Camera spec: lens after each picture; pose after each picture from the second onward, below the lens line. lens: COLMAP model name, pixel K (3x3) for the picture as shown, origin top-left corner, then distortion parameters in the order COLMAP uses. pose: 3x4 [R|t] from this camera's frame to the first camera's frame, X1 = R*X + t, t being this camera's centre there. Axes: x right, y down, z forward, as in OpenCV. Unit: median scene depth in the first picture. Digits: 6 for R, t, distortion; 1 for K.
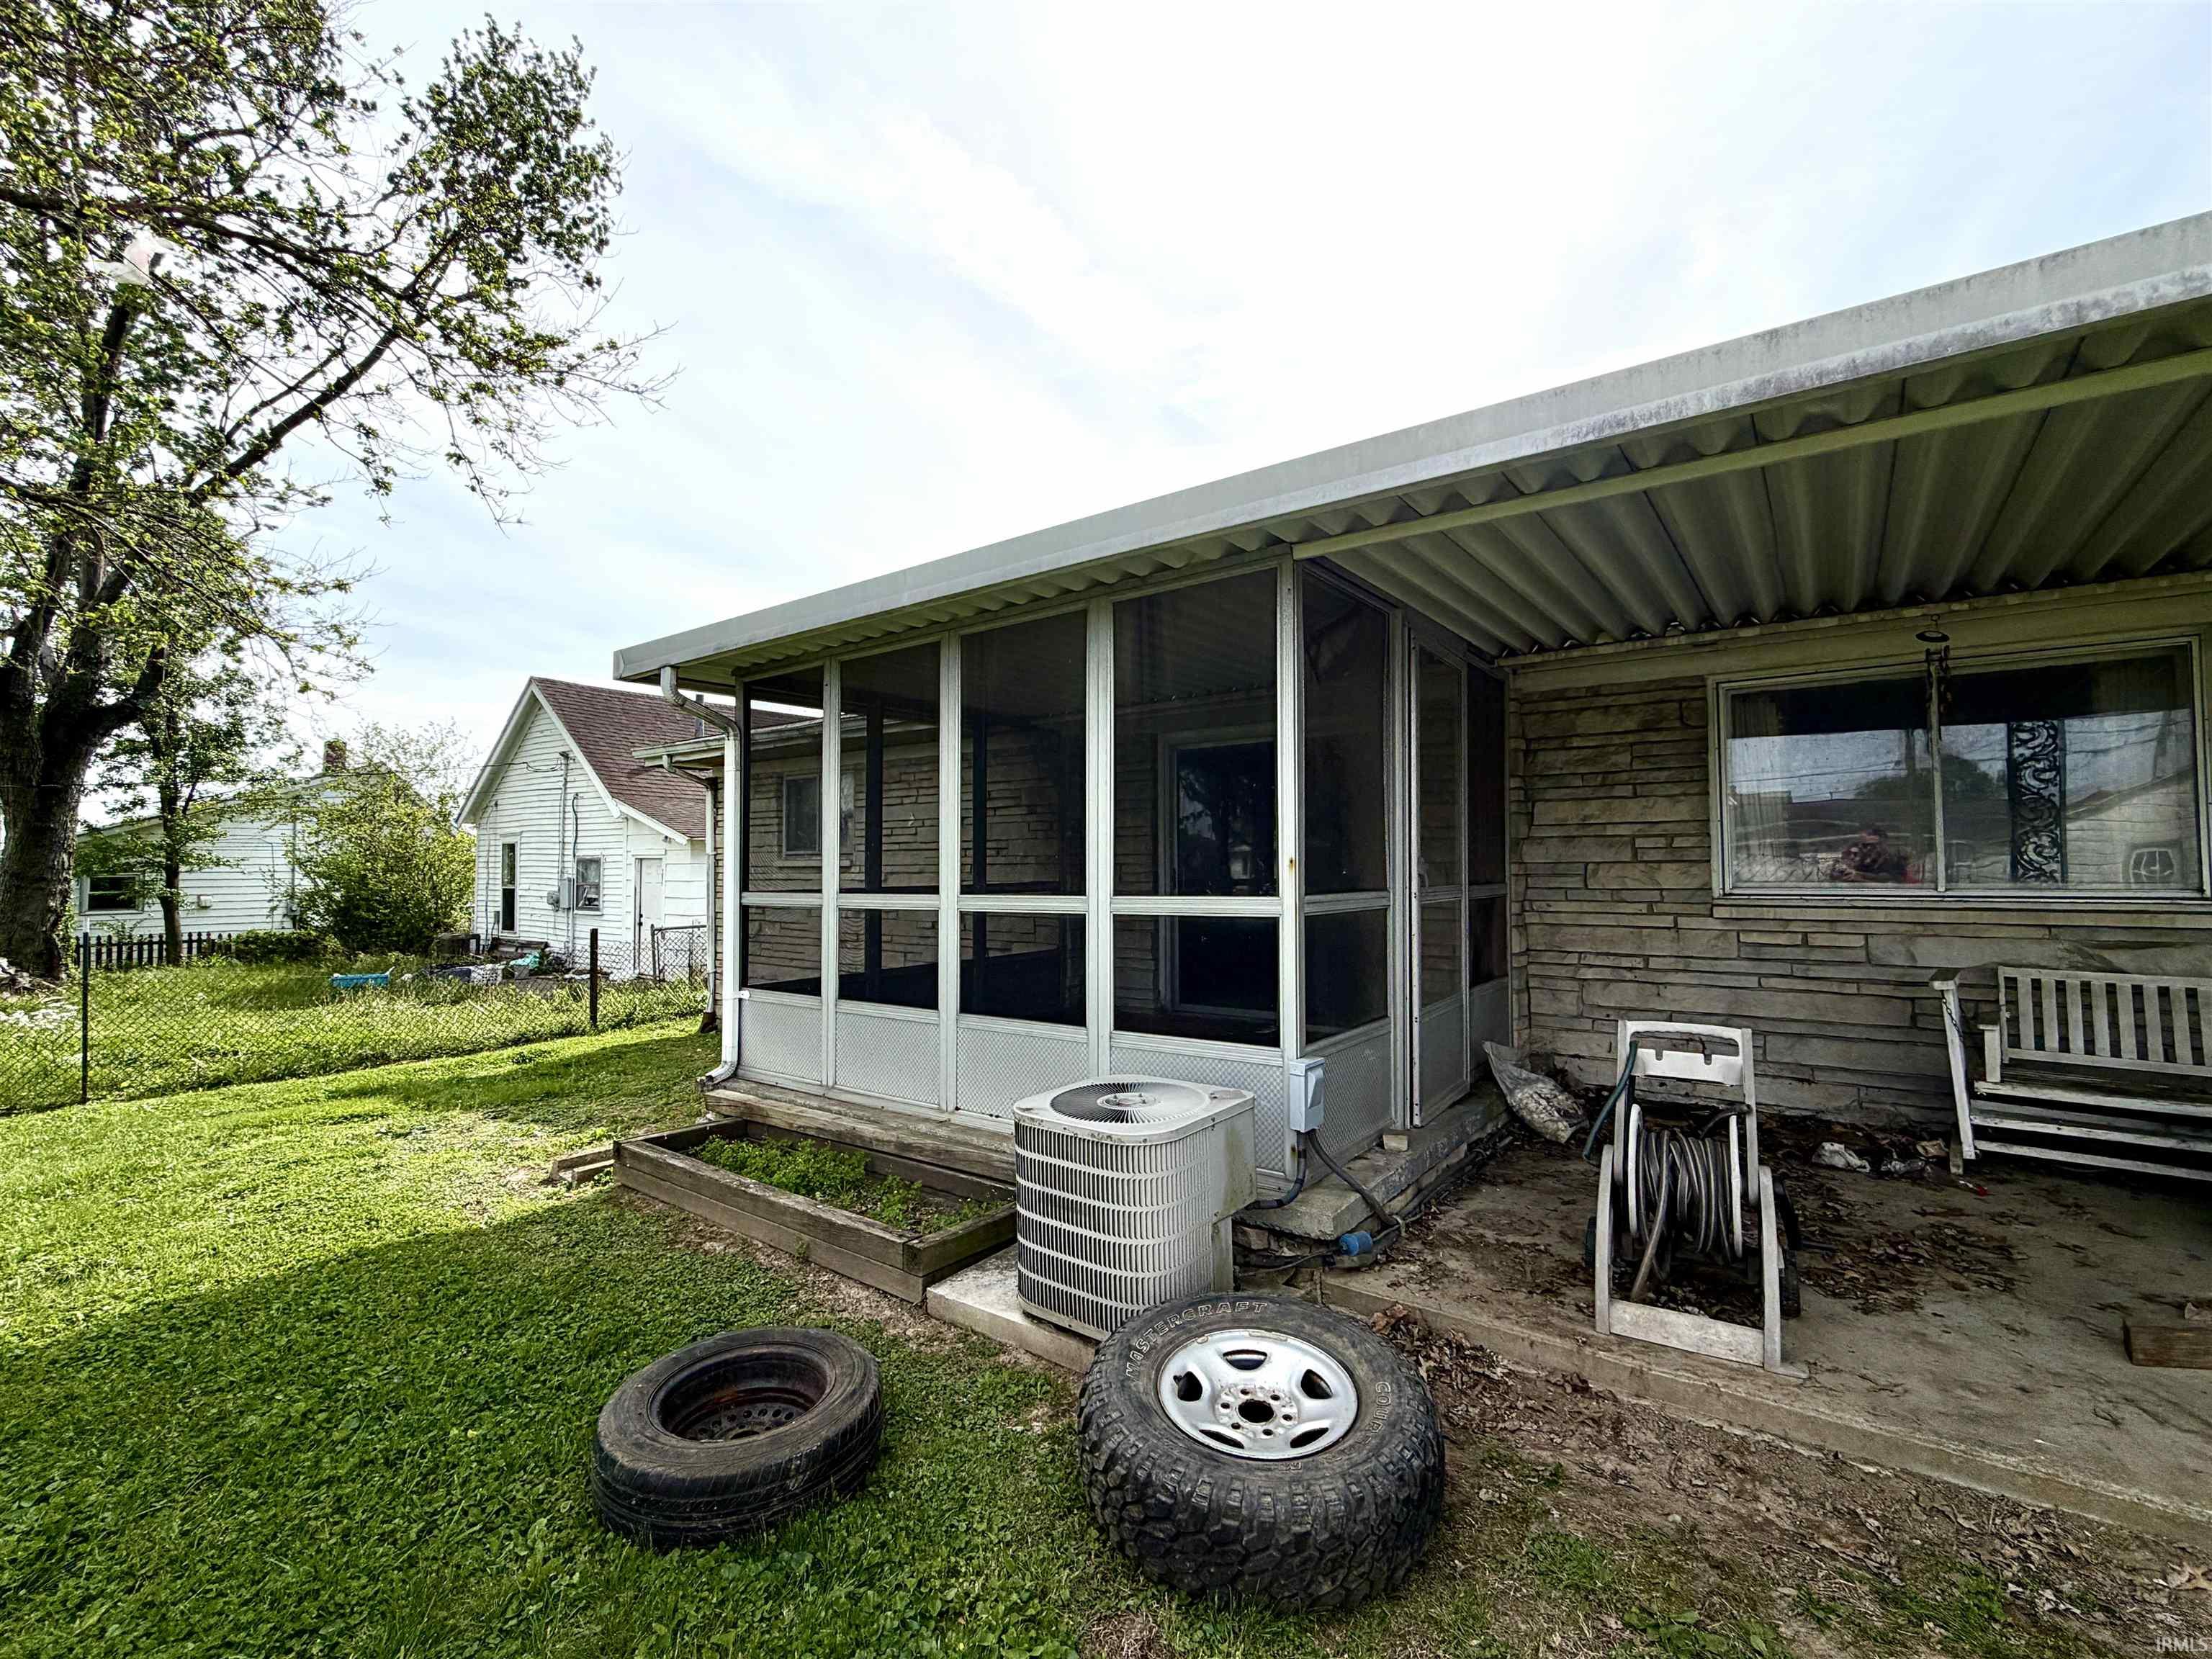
lens RADIAL K [[972.4, 0, 1103.9], [0, 972.4, 829.1], [0, 0, 1]] dist [0.000532, 0.000715]
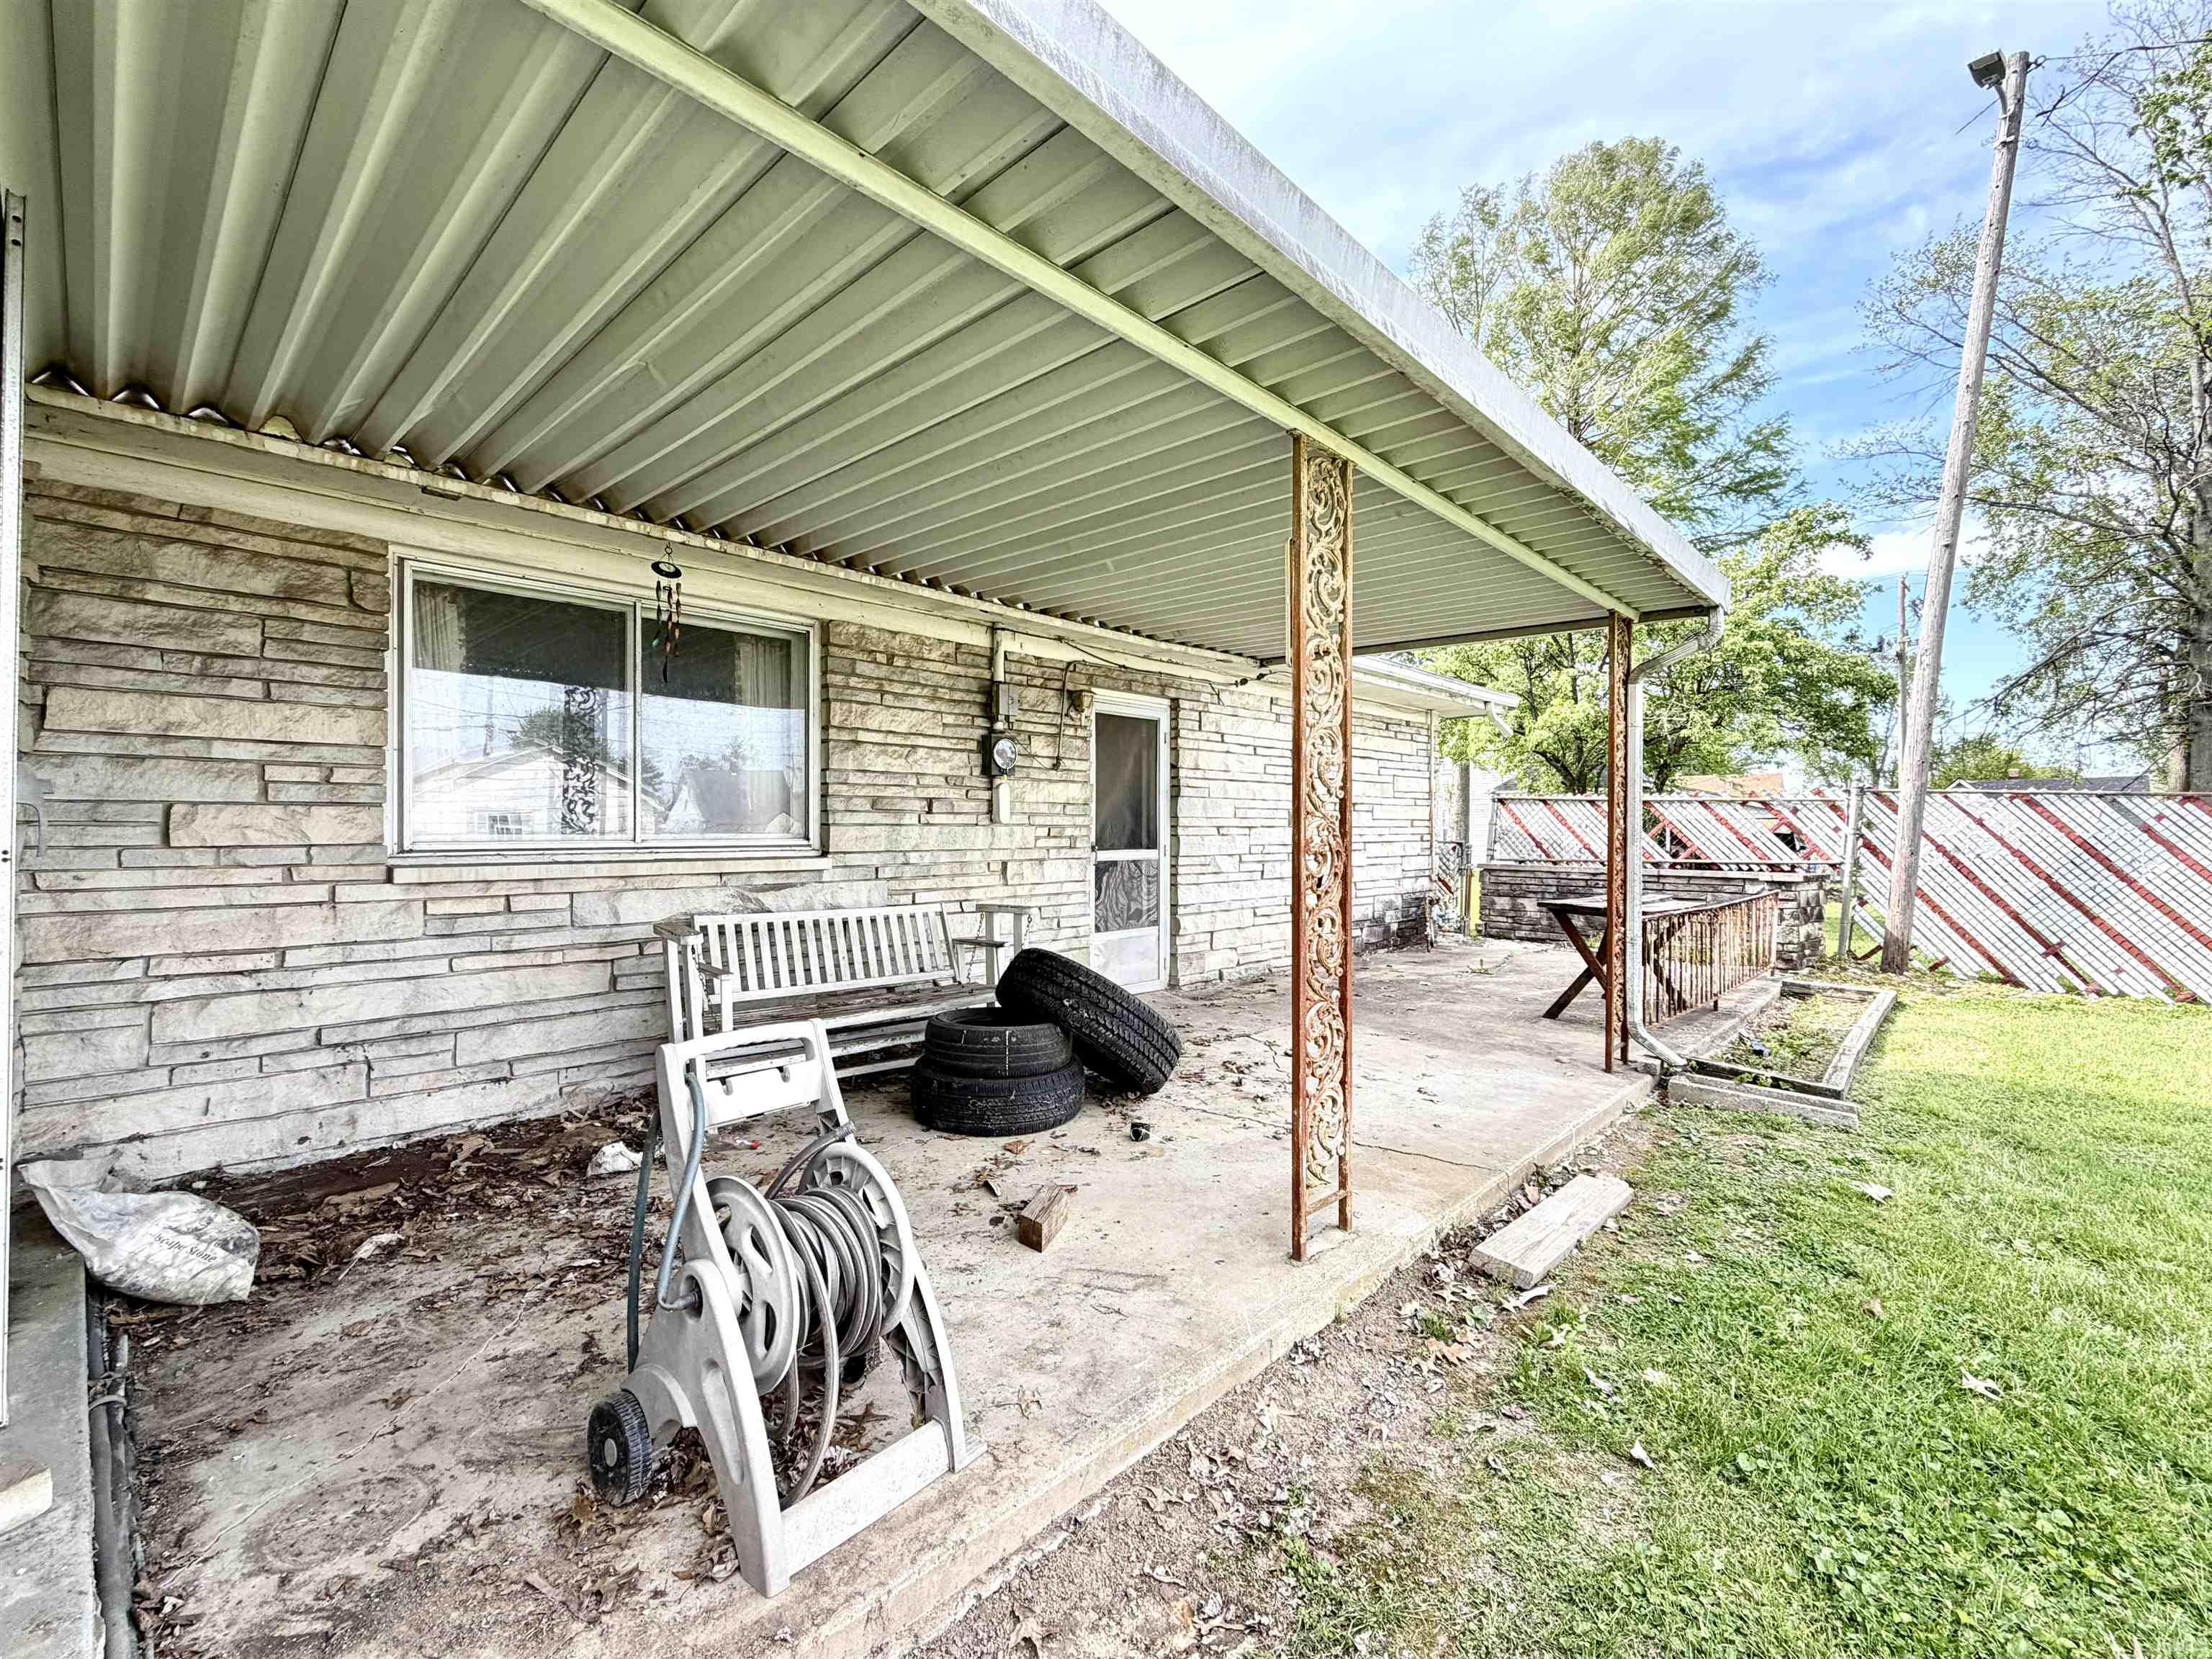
lens RADIAL K [[972.4, 0, 1103.9], [0, 972.4, 829.1], [0, 0, 1]] dist [0.000532, 0.000715]
pose [[0.118923, 0.006484, 0.992882, -0.021624], [-0.039073, 0.999235, -0.001845, 0.034340], [-0.992134, -0.038576, 0.119086, 0.428041]]
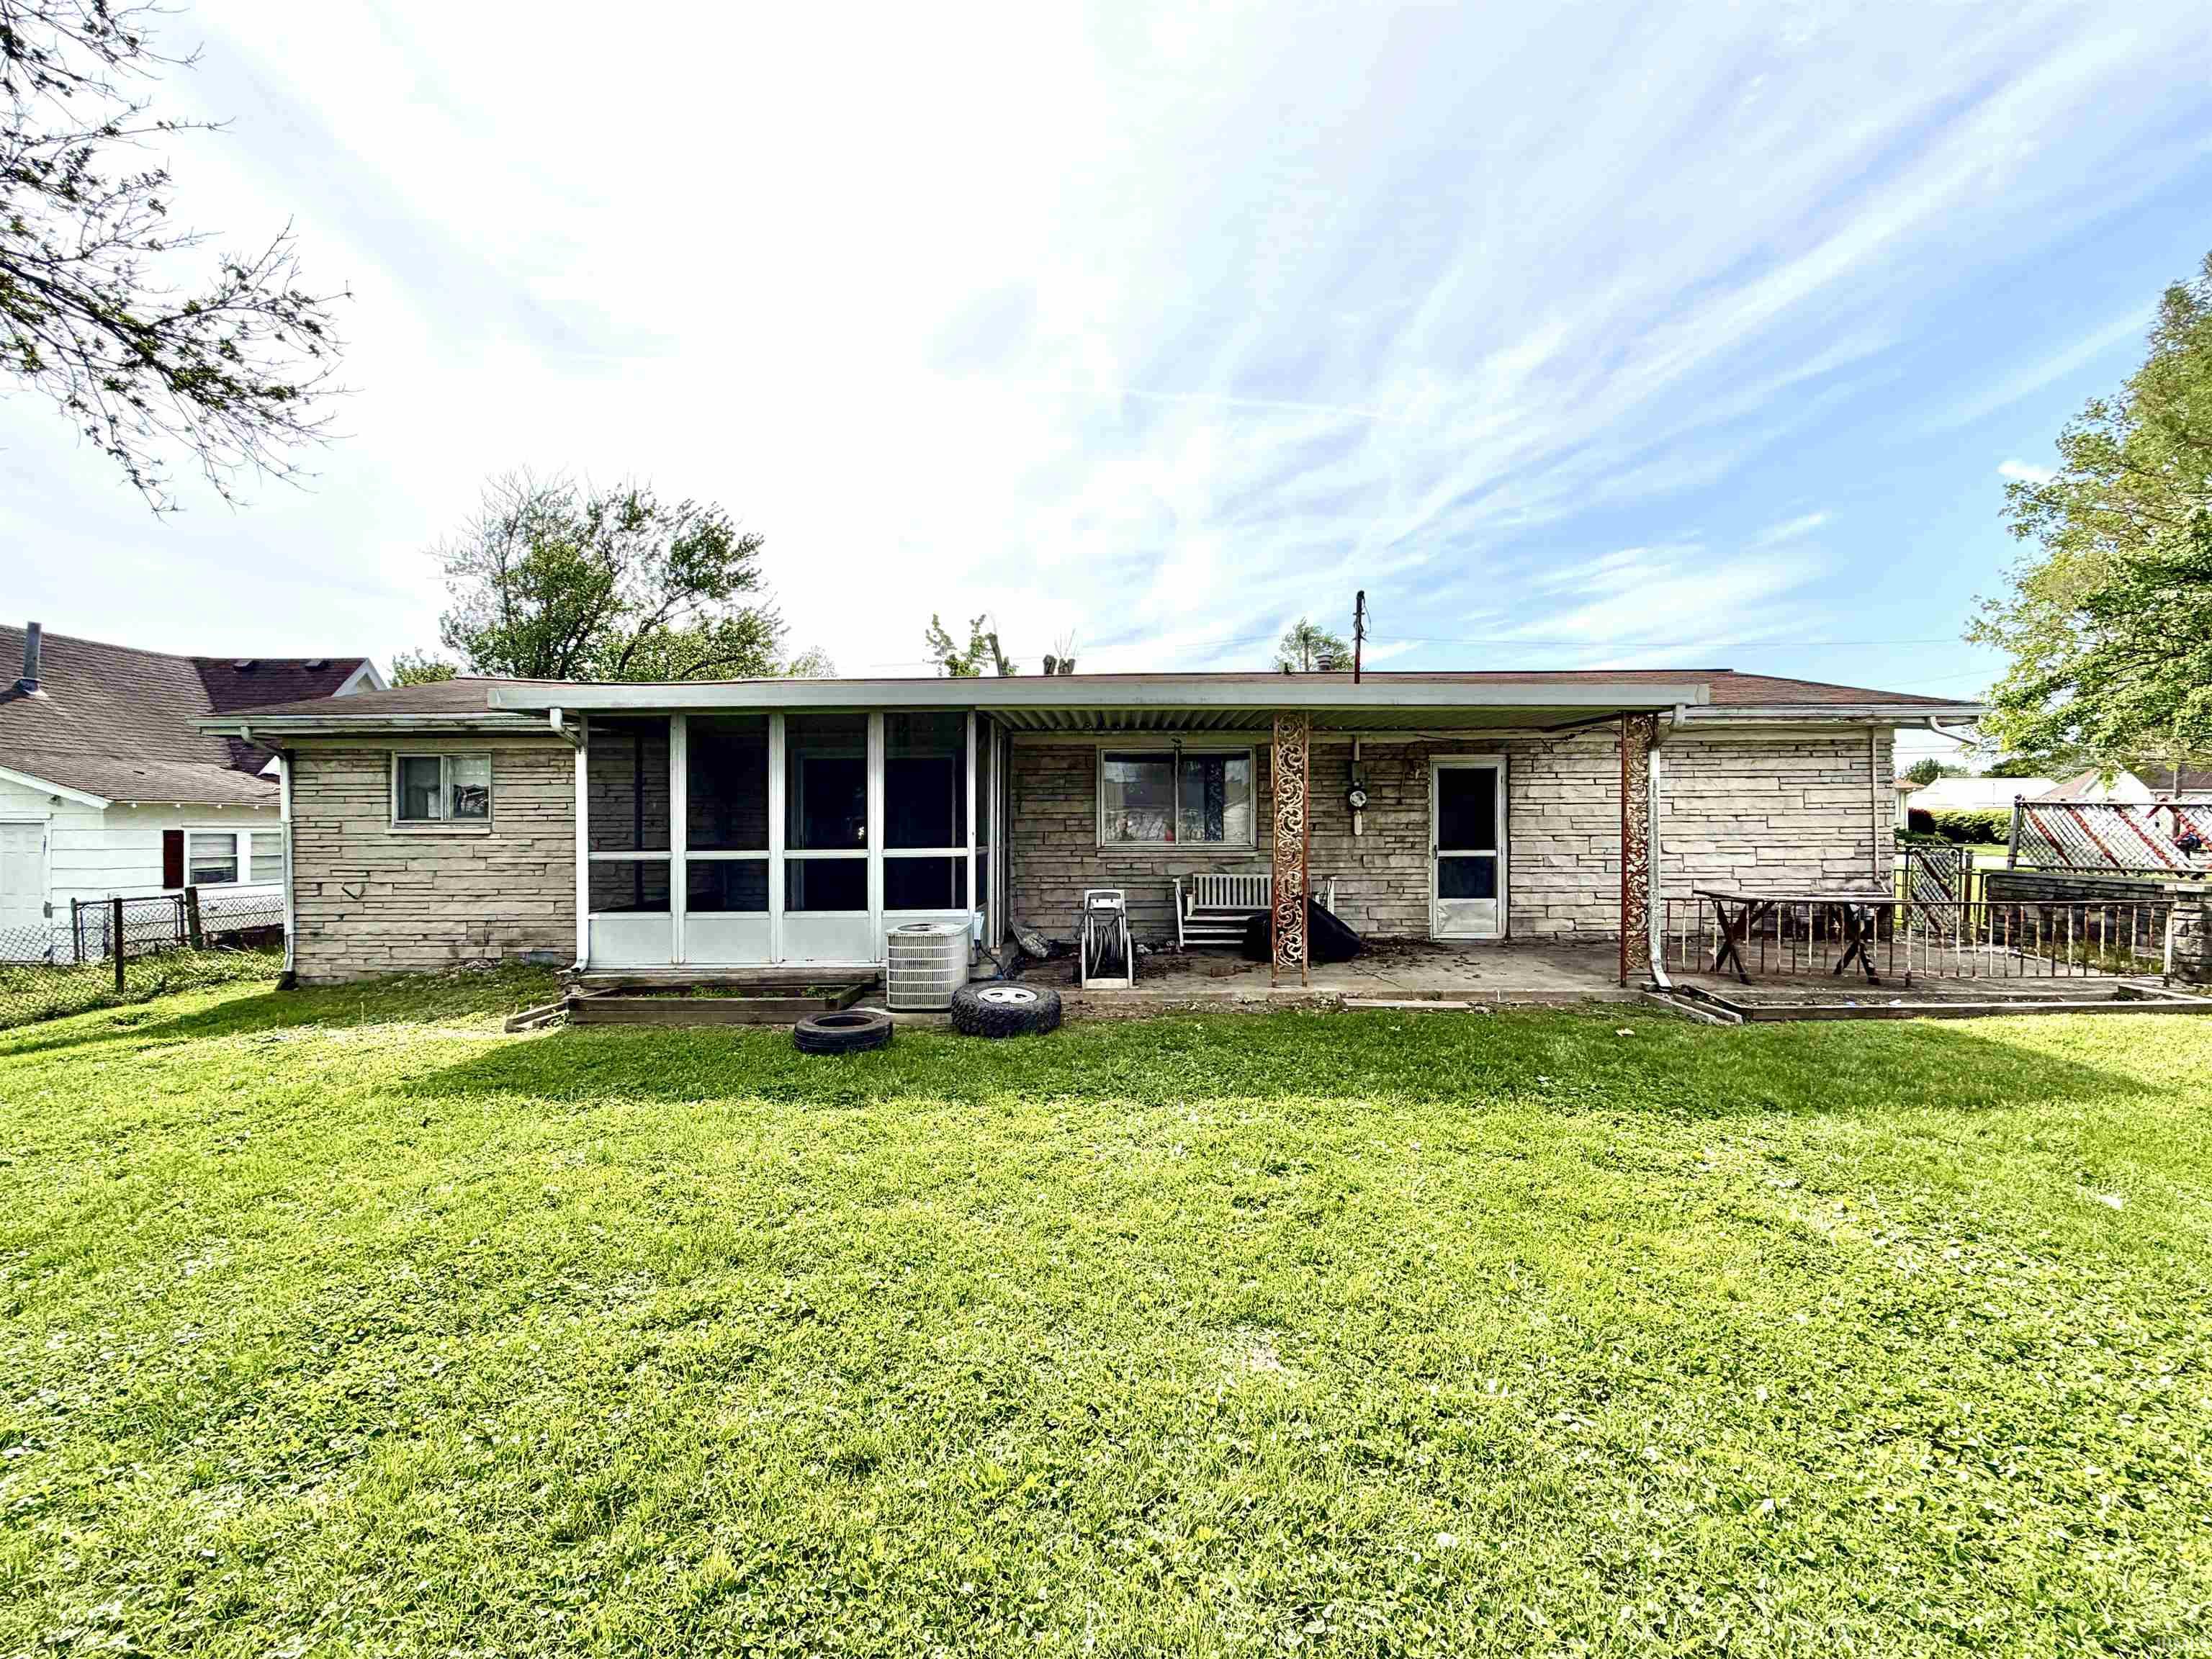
lens RADIAL K [[972.4, 0, 1103.9], [0, 972.4, 829.1], [0, 0, 1]] dist [0.000532, 0.000715]
pose [[0.811828, 0.000462, 0.583896, -0.677492], [-0.022328, 0.999293, 0.030253, -0.040927], [-0.583470, -0.037597, 0.811264, -0.827466]]
